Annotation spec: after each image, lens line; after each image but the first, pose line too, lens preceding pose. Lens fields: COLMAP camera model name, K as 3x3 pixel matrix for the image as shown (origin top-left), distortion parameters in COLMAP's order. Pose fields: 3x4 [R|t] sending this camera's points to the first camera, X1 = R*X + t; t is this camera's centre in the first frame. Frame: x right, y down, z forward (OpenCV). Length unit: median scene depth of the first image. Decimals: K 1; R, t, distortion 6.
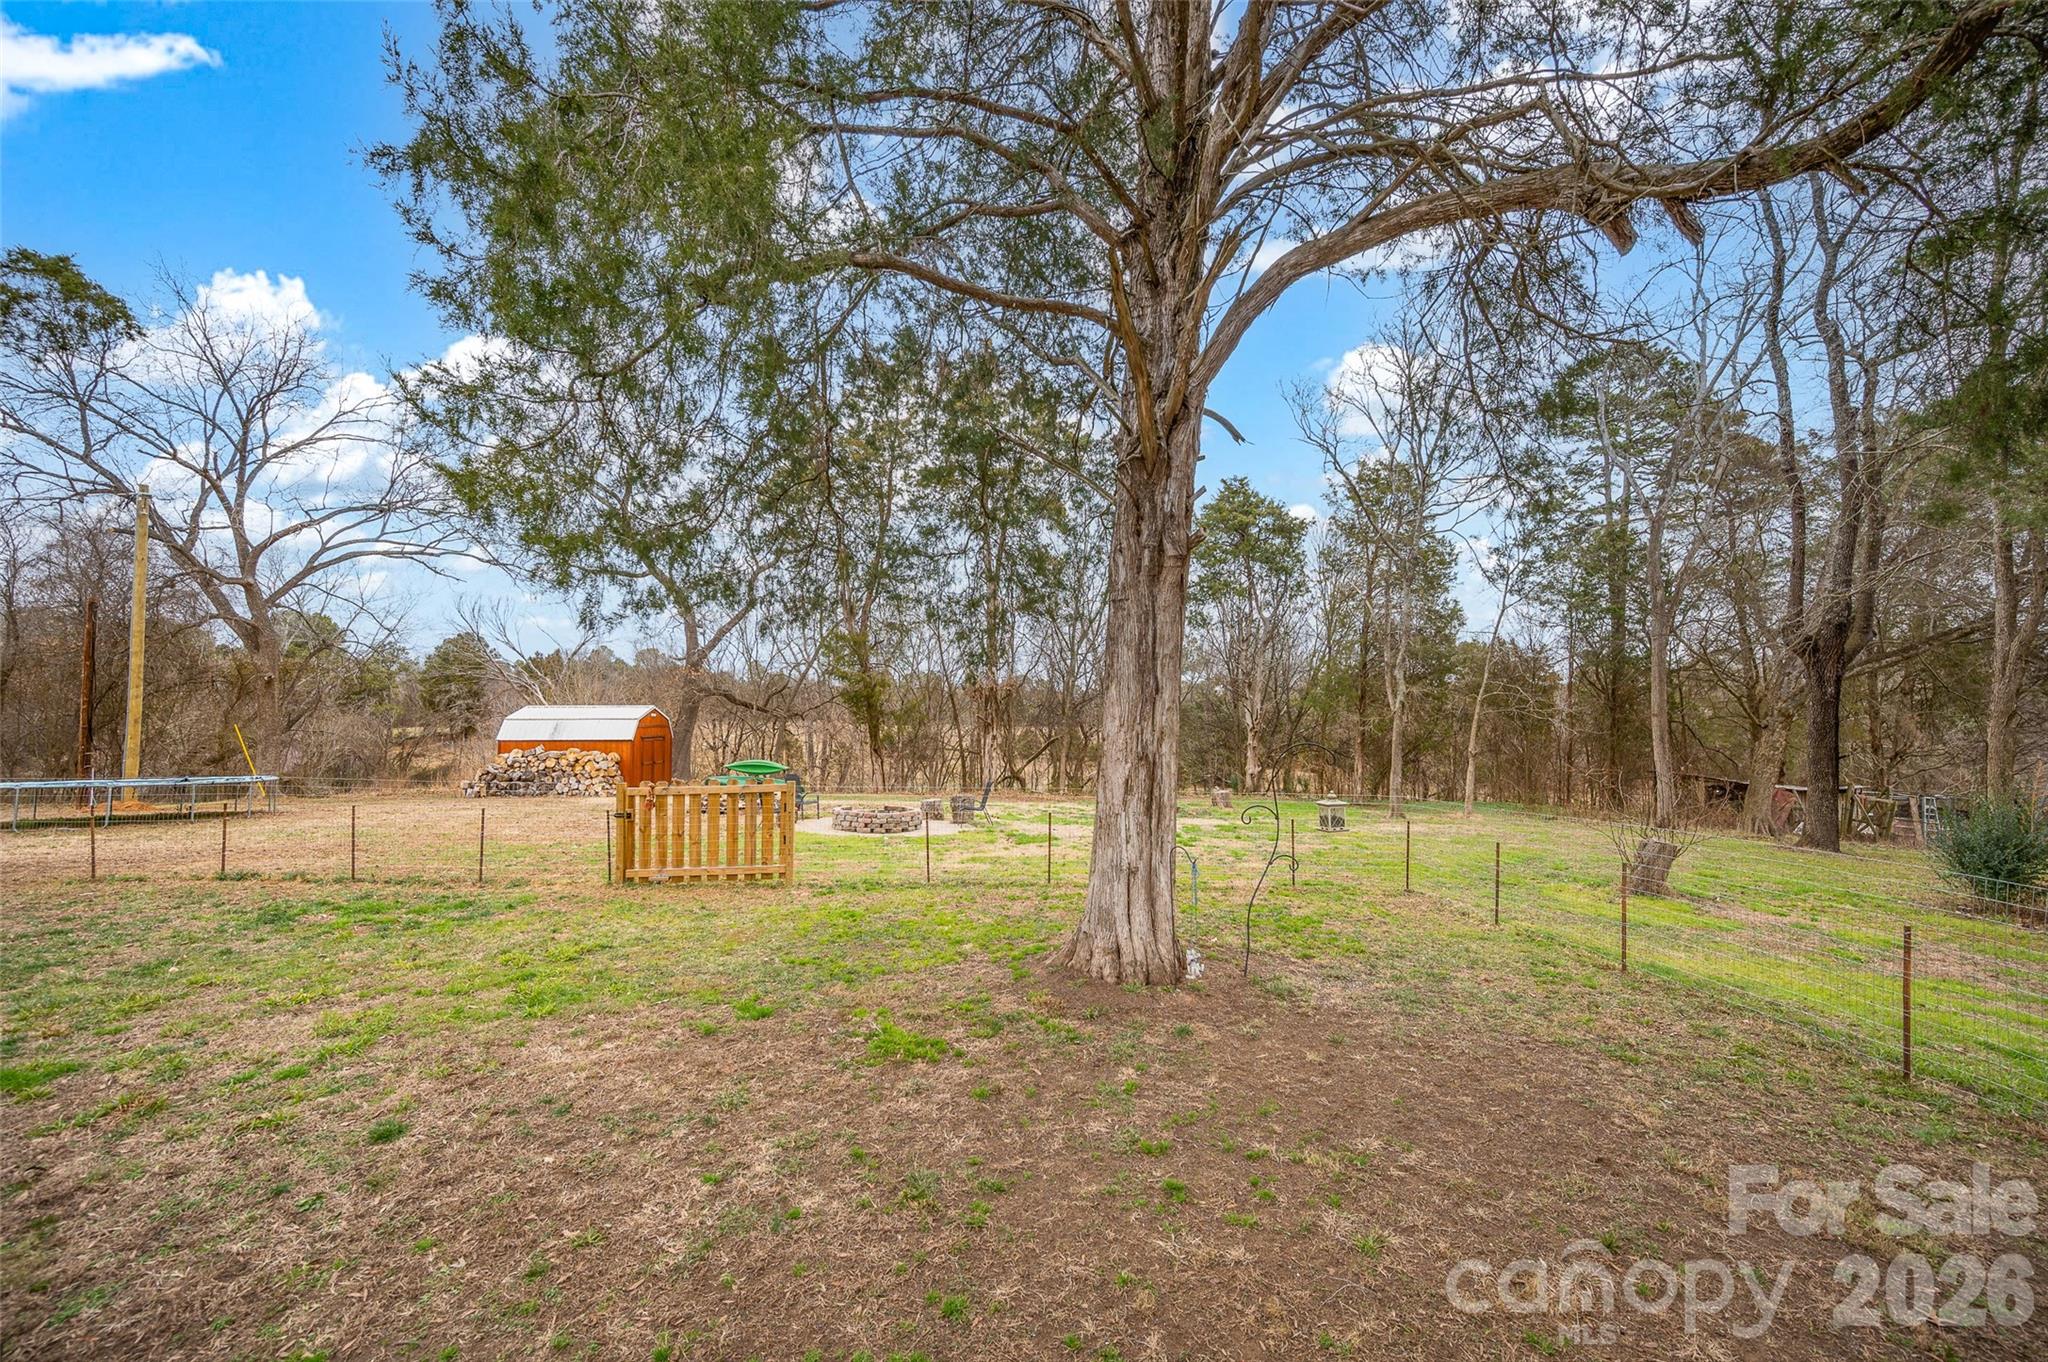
lens RADIAL K [[838.0, 0, 1024.0], [0, 838.0, 681.0], [0, 0, 1]] dist [0.000533, 0.000044]
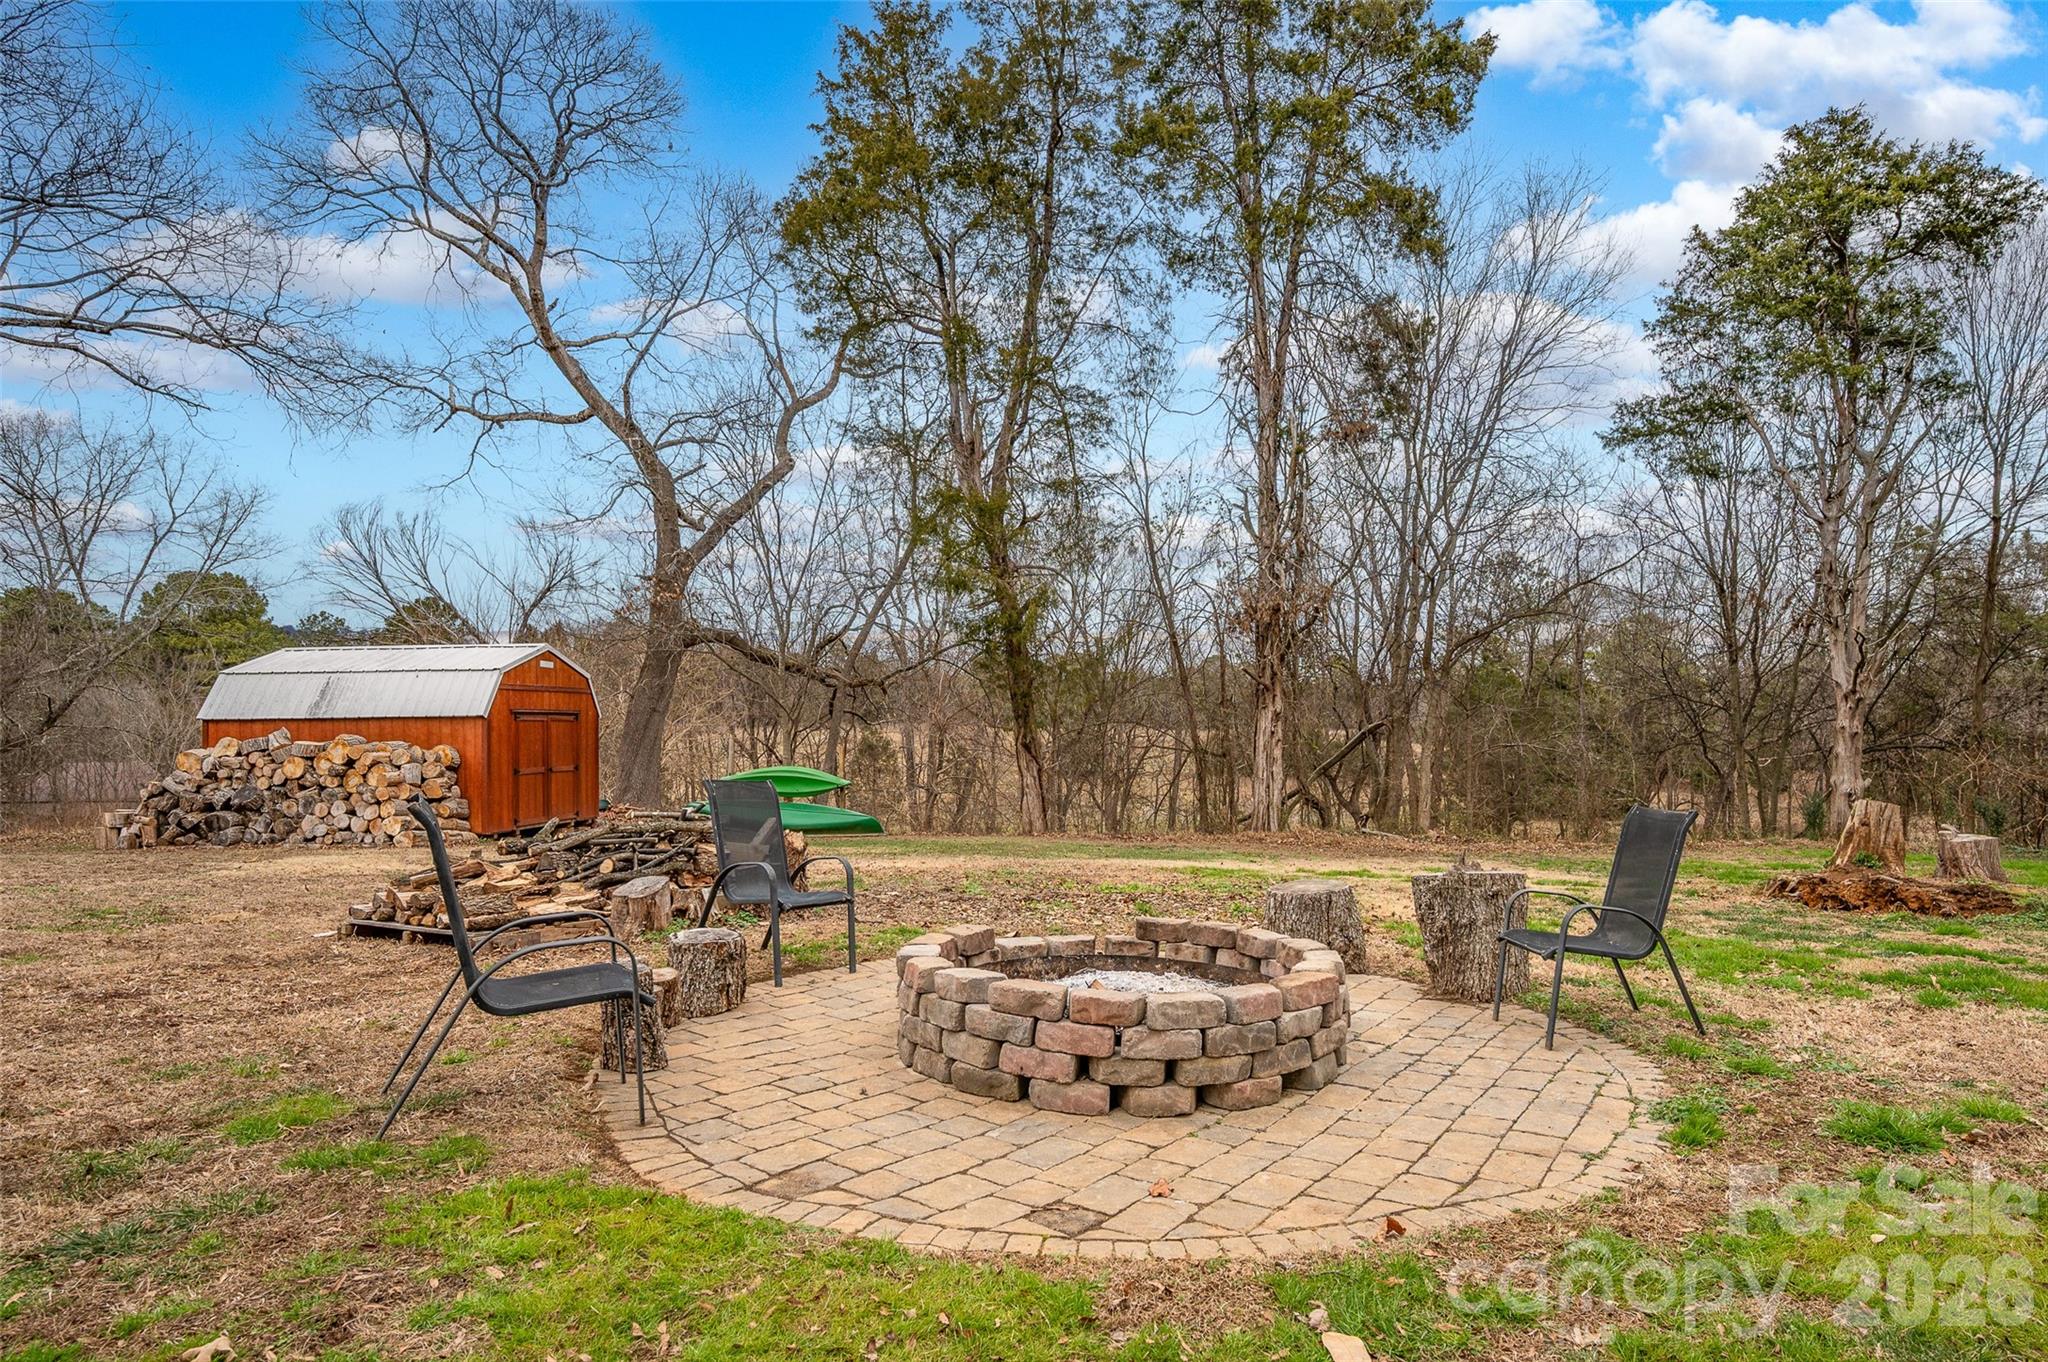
lens RADIAL K [[1250.8, 0, 1024.0], [0, 1250.8, 681.0], [0, 0, 1]] dist [0.002298, -0.000209]
pose [[0.986440, -0.018230, -0.163110, -0.087690], [0.020808, 0.999684, 0.014111, 0.050564], [0.162801, -0.017313, 0.986507, 0.418582]]
